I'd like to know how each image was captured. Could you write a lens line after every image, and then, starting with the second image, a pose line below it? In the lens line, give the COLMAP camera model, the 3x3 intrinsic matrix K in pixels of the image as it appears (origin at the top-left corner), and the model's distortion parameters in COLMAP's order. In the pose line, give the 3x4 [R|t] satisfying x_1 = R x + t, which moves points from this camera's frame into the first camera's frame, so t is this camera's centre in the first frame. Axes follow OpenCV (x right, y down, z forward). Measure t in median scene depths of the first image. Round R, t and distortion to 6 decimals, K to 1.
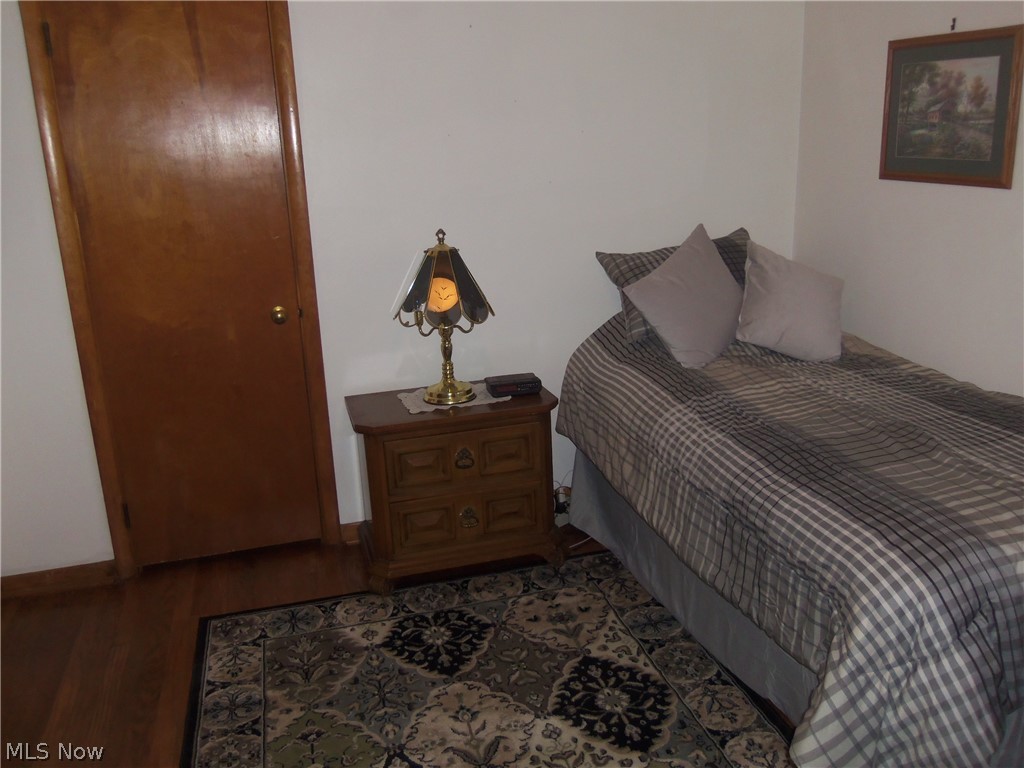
lens RADIAL K [[861.2, 0, 512.0], [0, 861.2, 384.0], [0, 0, 1]] dist [0.000440, 0.000569]
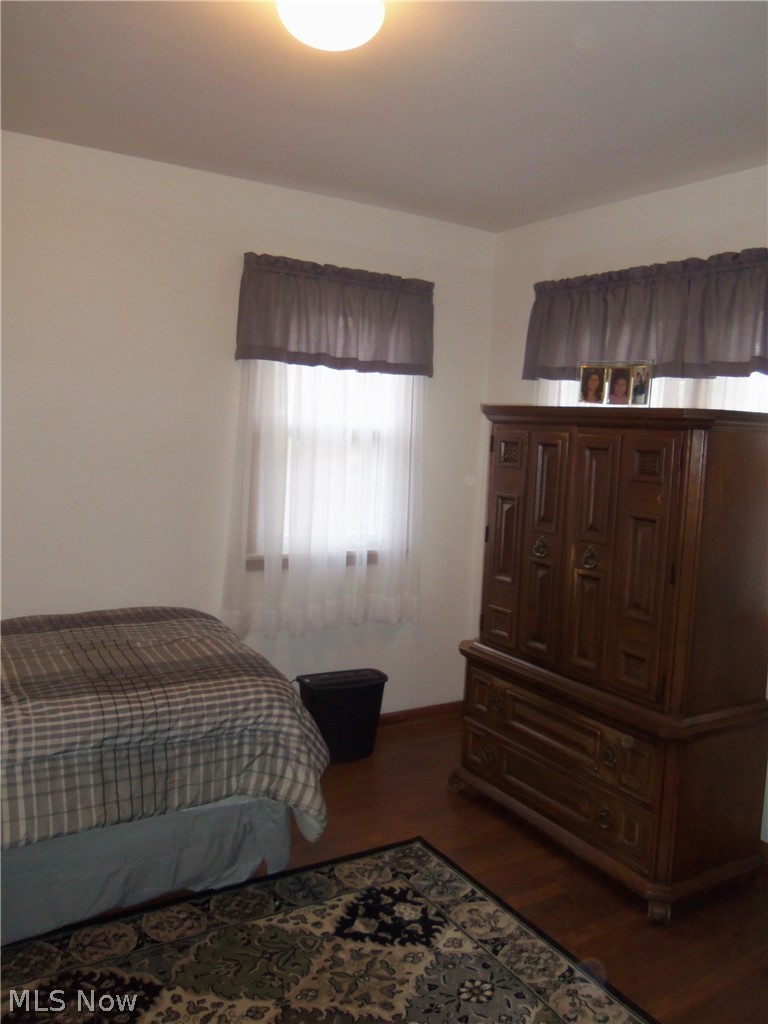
lens RADIAL K [[861.2, 0, 384.0], [0, 861.2, 512.0], [0, 0, 1]] dist [0.000440, 0.000569]
pose [[-0.275084, -0.063191, 0.959341, -0.914072], [0.234068, 0.963412, 0.130576, -0.209382], [-0.932492, 0.260470, -0.250228, 0.882680]]
